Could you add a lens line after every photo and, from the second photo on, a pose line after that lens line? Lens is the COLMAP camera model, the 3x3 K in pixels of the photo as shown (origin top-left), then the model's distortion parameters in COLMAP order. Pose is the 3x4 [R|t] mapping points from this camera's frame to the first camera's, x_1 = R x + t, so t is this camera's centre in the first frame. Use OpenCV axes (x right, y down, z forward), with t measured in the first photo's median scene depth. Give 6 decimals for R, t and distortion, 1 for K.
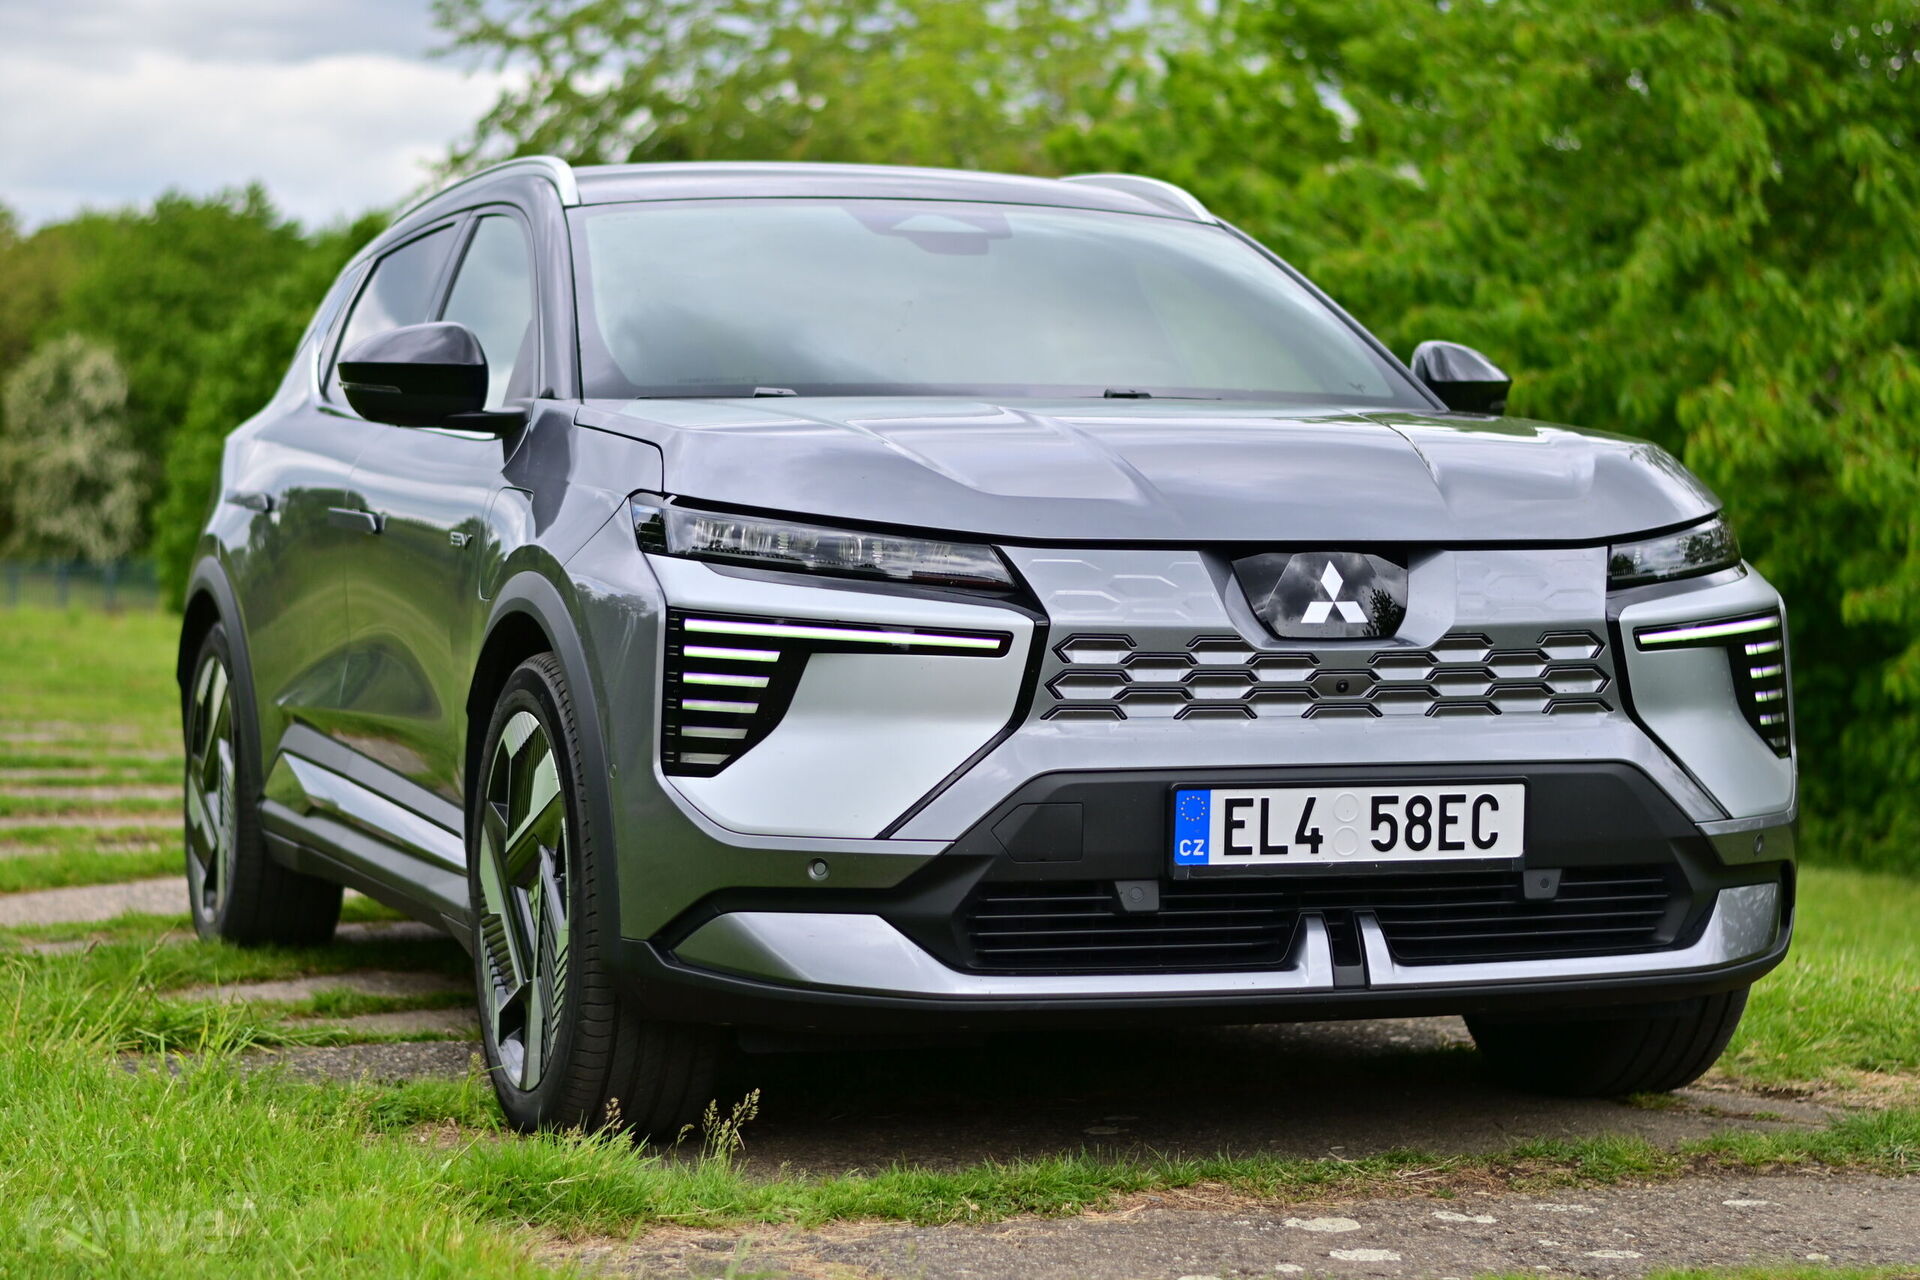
lens RADIAL K [[4267.5, 0, 963.5], [0, 4267.5, 631.5], [0, 0, 1]] dist [0.015242, 0.000000]
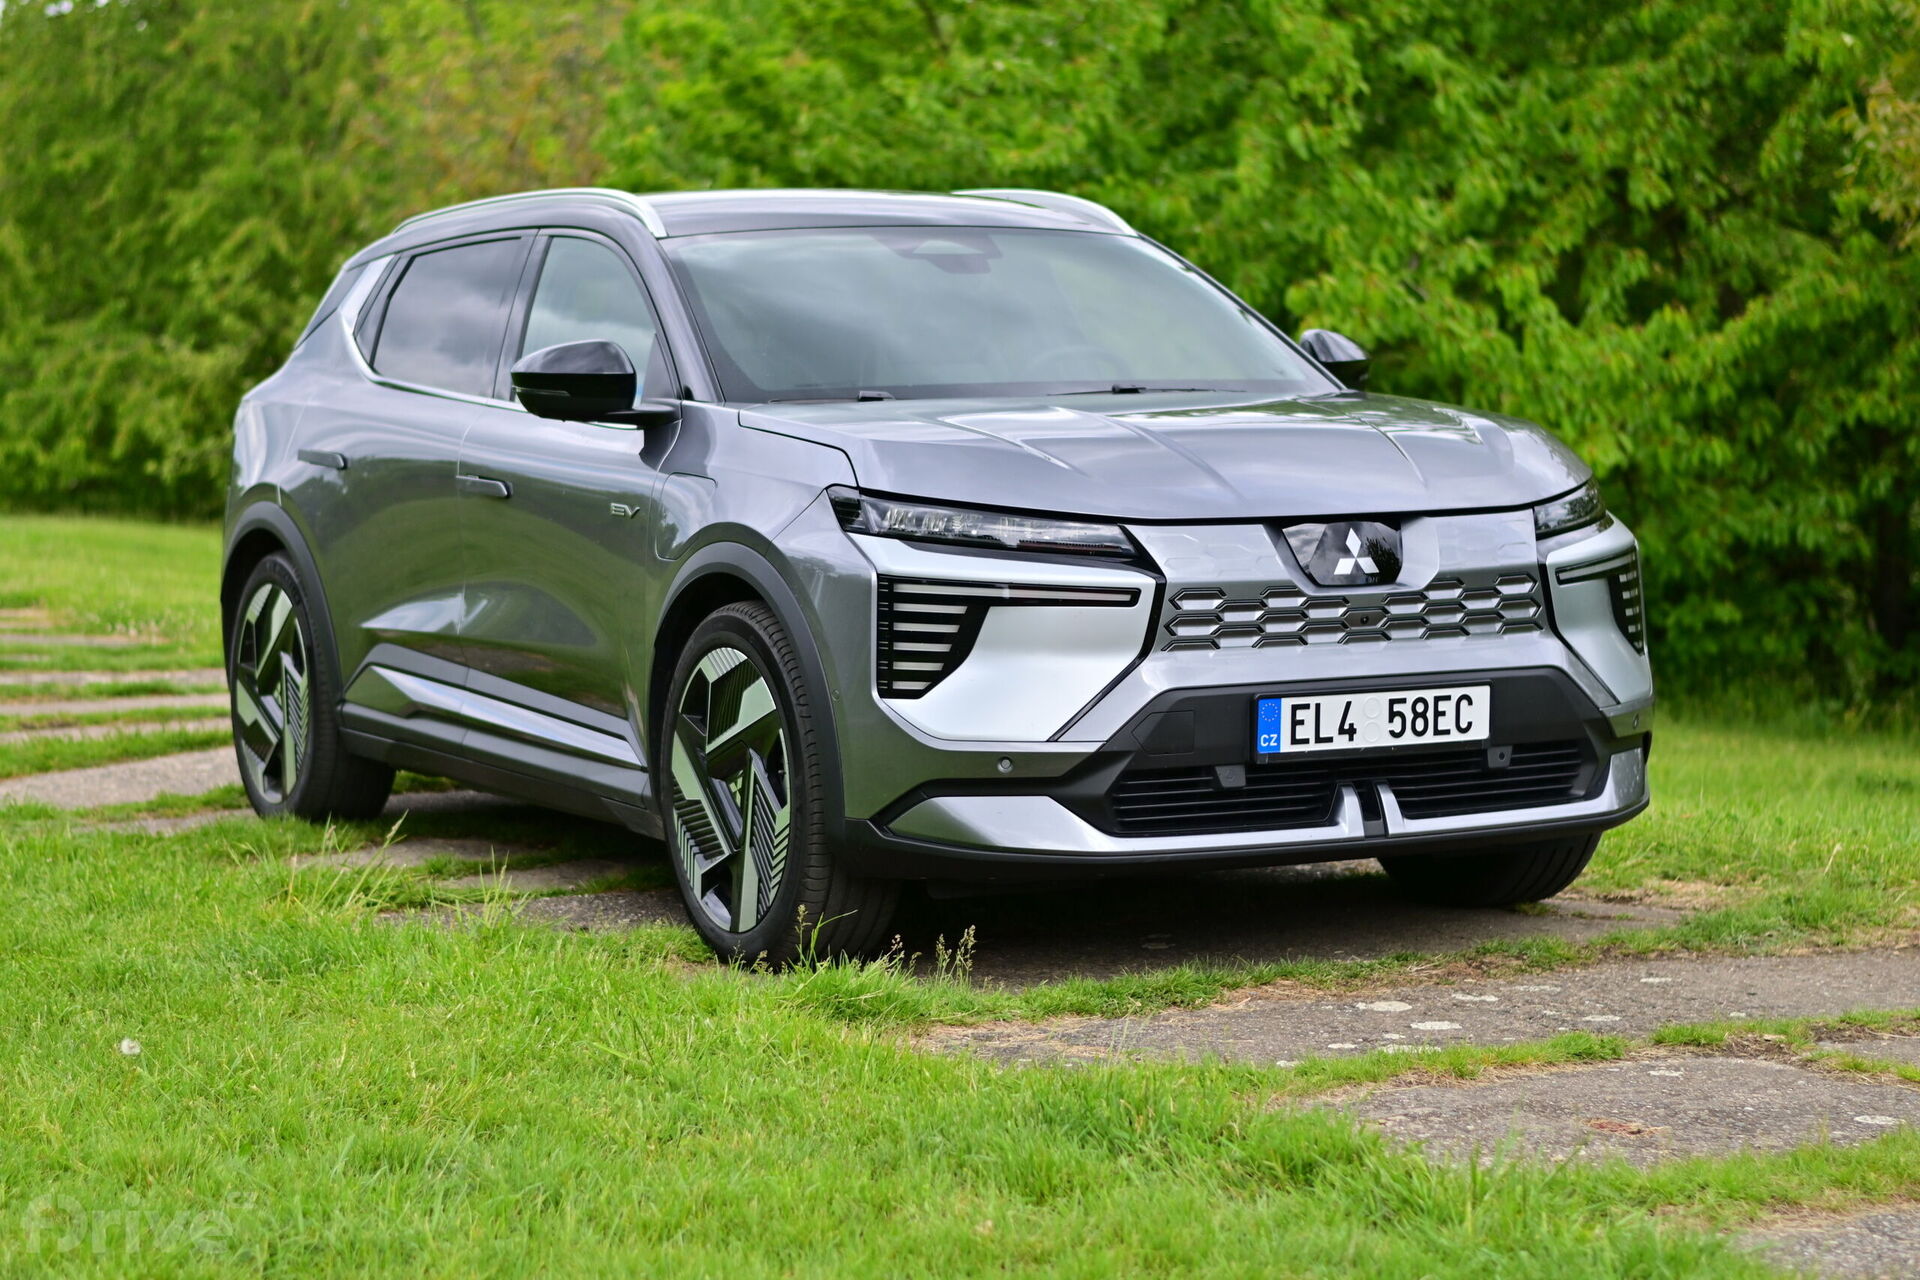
lens RADIAL K [[4267.5, 0, 956.8], [0, 4267.5, 647.5], [0, 0, 1]] dist [0.015242, 0.000000]
pose [[0.990097, -0.027649, 0.137633, -0.225988], [0.021082, 0.998579, 0.048945, -0.047170], [-0.138791, -0.045559, 0.989273, -0.339322]]
